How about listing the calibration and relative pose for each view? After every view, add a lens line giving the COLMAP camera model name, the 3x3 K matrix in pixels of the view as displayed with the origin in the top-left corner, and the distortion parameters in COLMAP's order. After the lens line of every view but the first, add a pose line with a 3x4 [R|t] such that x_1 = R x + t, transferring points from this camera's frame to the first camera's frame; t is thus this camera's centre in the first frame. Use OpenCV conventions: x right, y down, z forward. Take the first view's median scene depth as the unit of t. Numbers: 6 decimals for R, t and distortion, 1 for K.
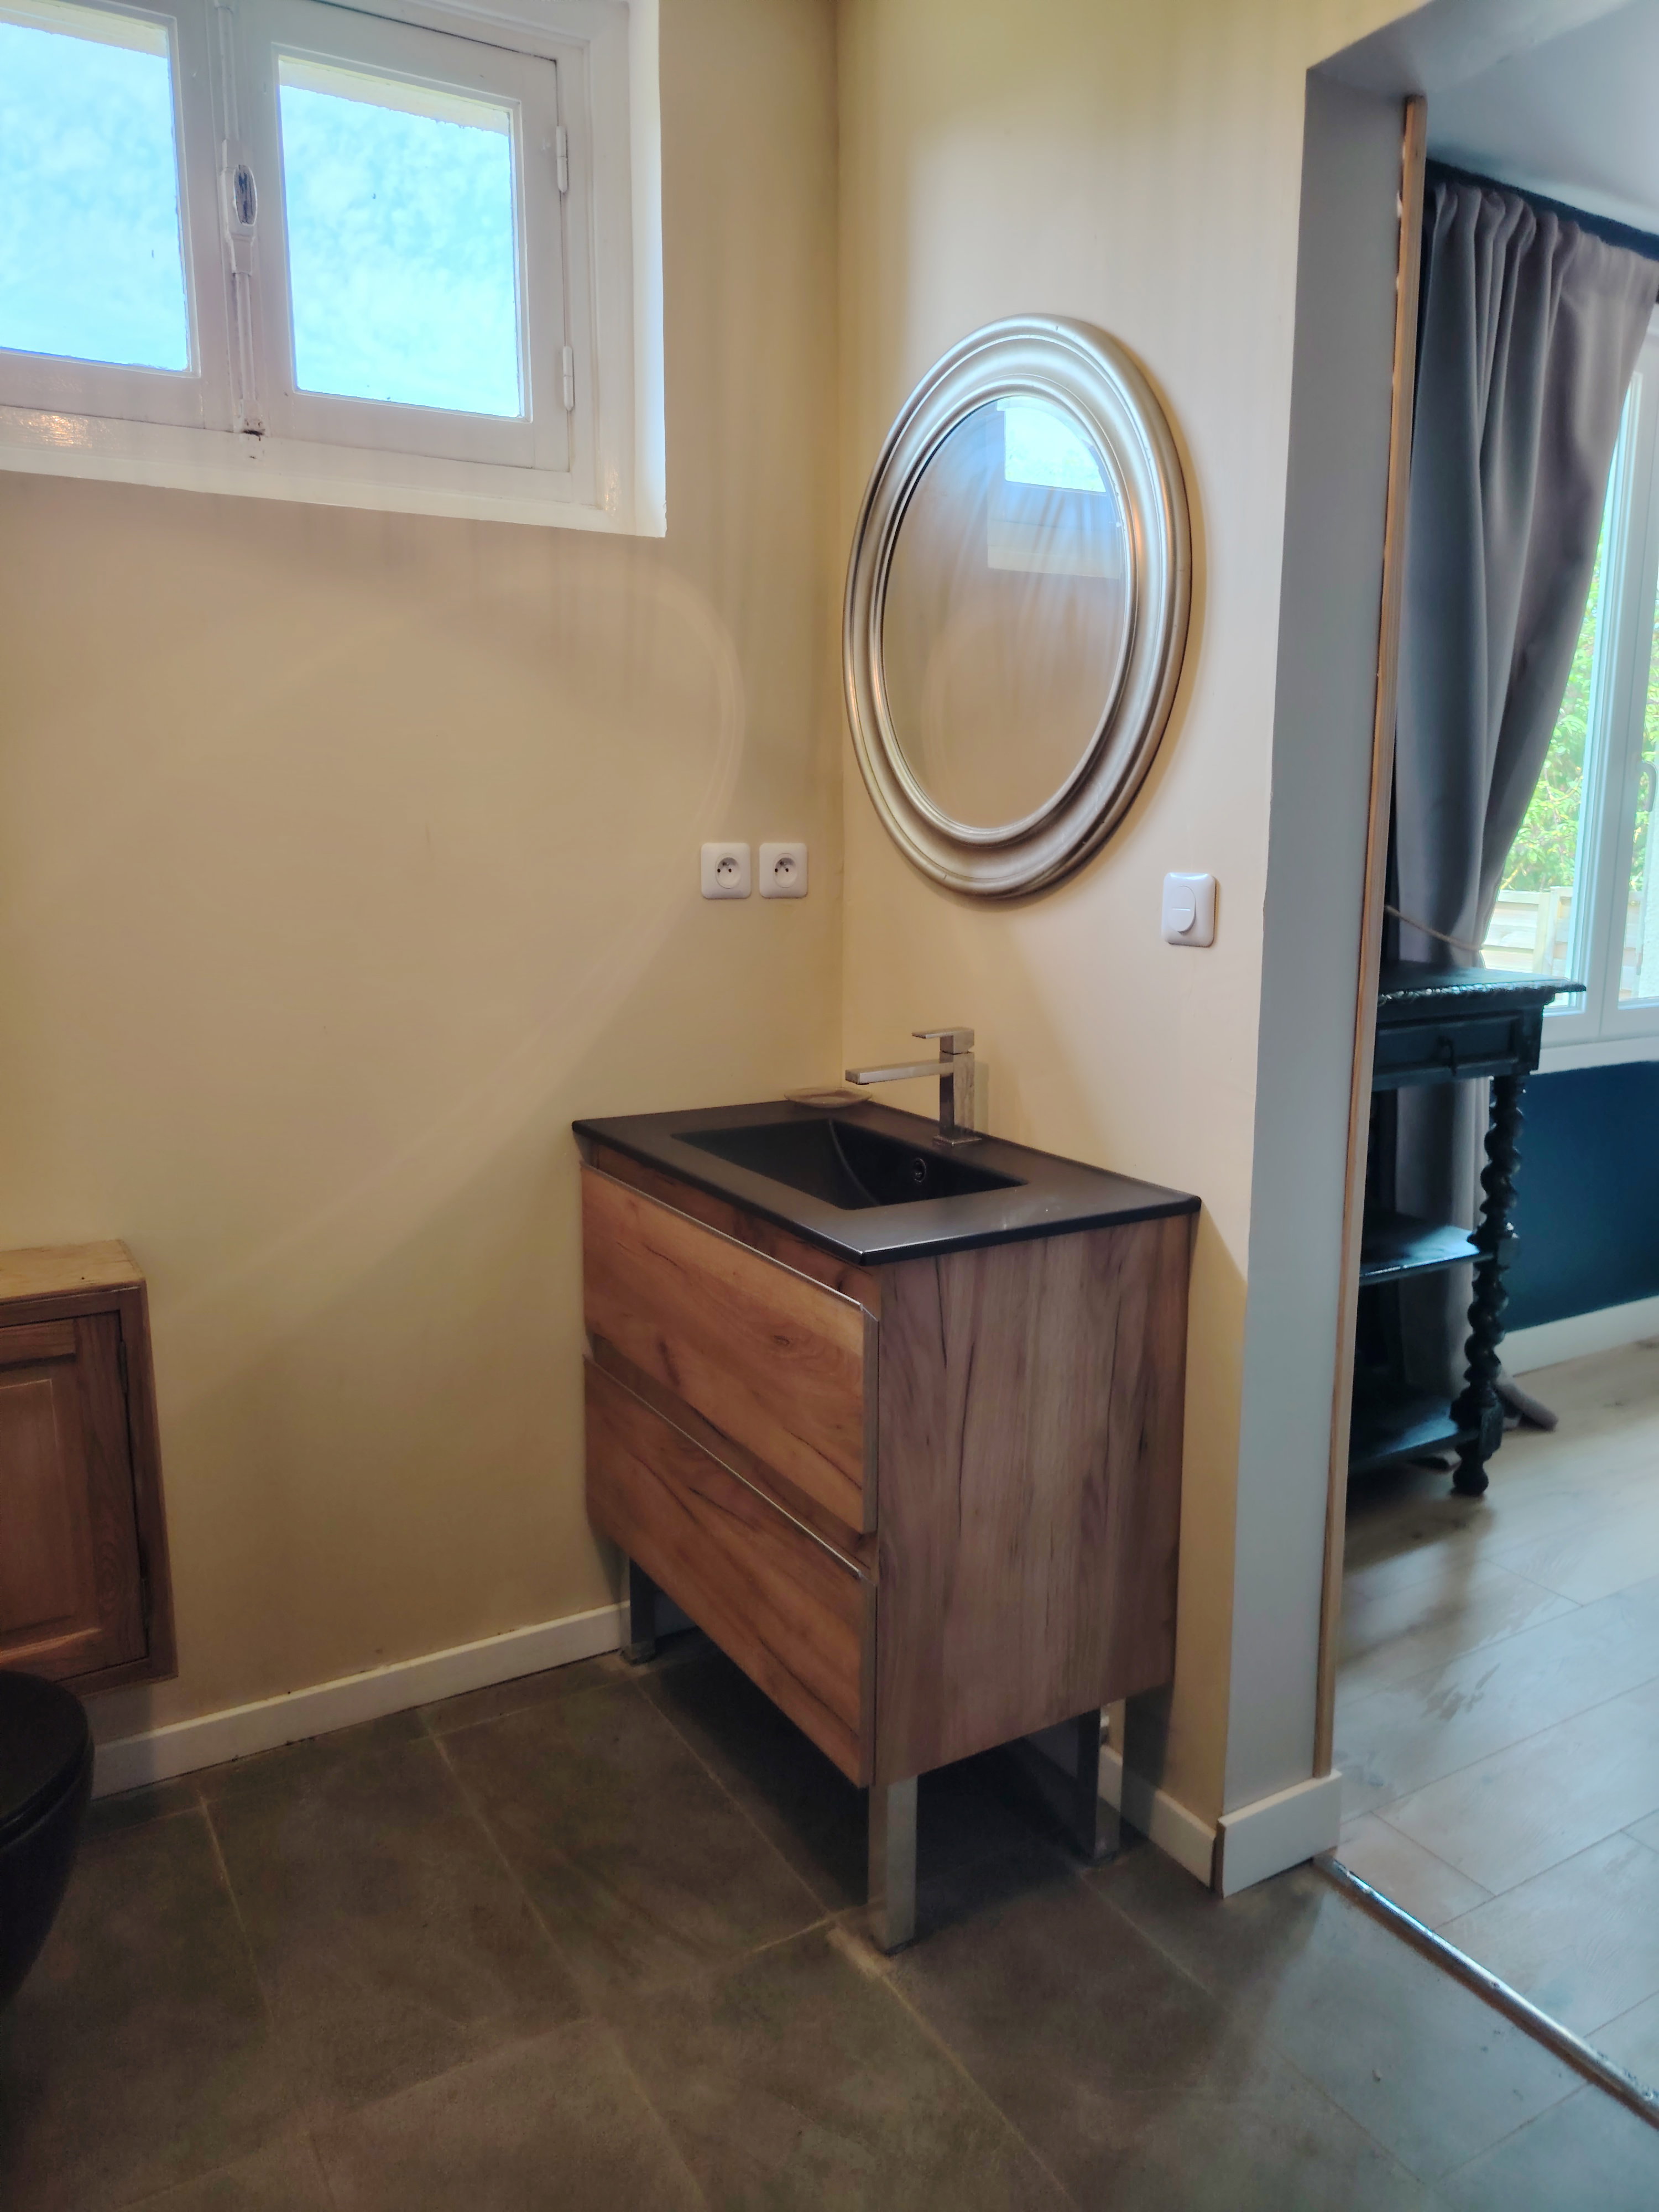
lens RADIAL K [[1556.4, 0, 835.0], [0, 1556.4, 1108.5], [0, 0, 1]] dist [0.008858, 0.003239]
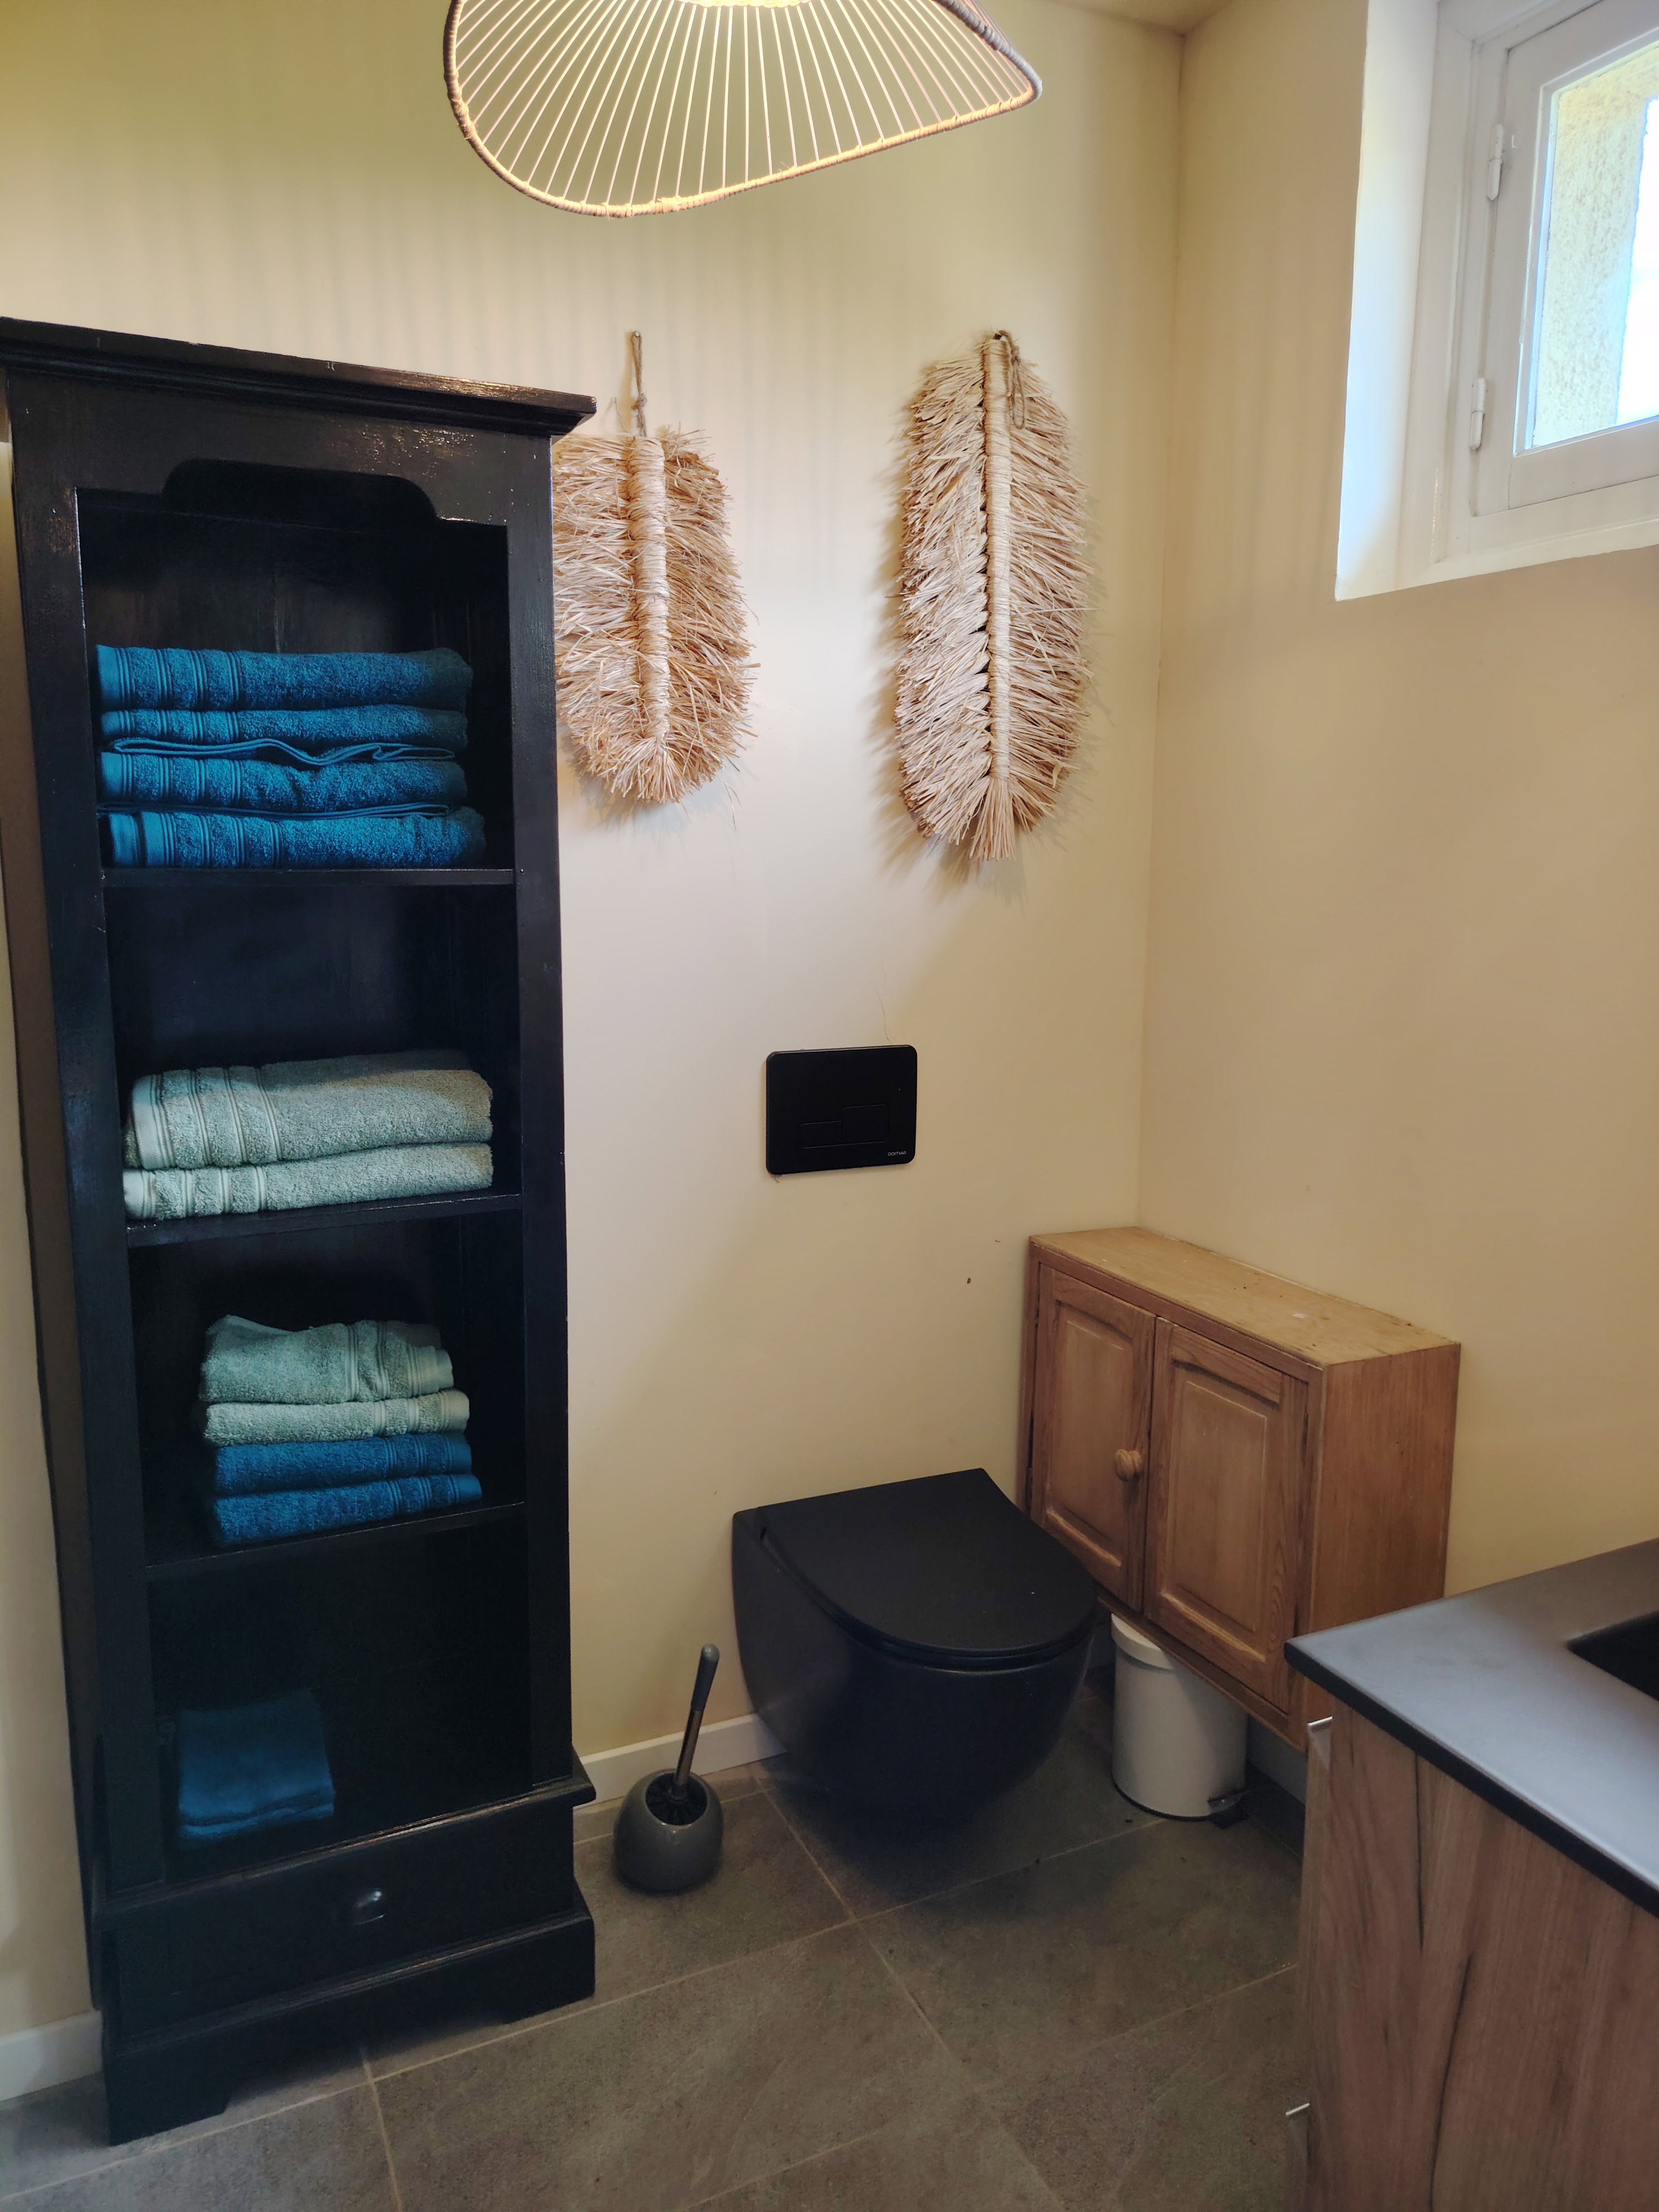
lens RADIAL K [[1556.4, 0, 832.3], [0, 1556.4, 1099.1], [0, 0, 1]] dist [0.008858, 0.003239]
pose [[-0.083312, 0.168990, -0.982090, 0.577484], [-0.190231, 0.964697, 0.182134, -0.189432], [0.978198, 0.201998, -0.048223, 0.722130]]
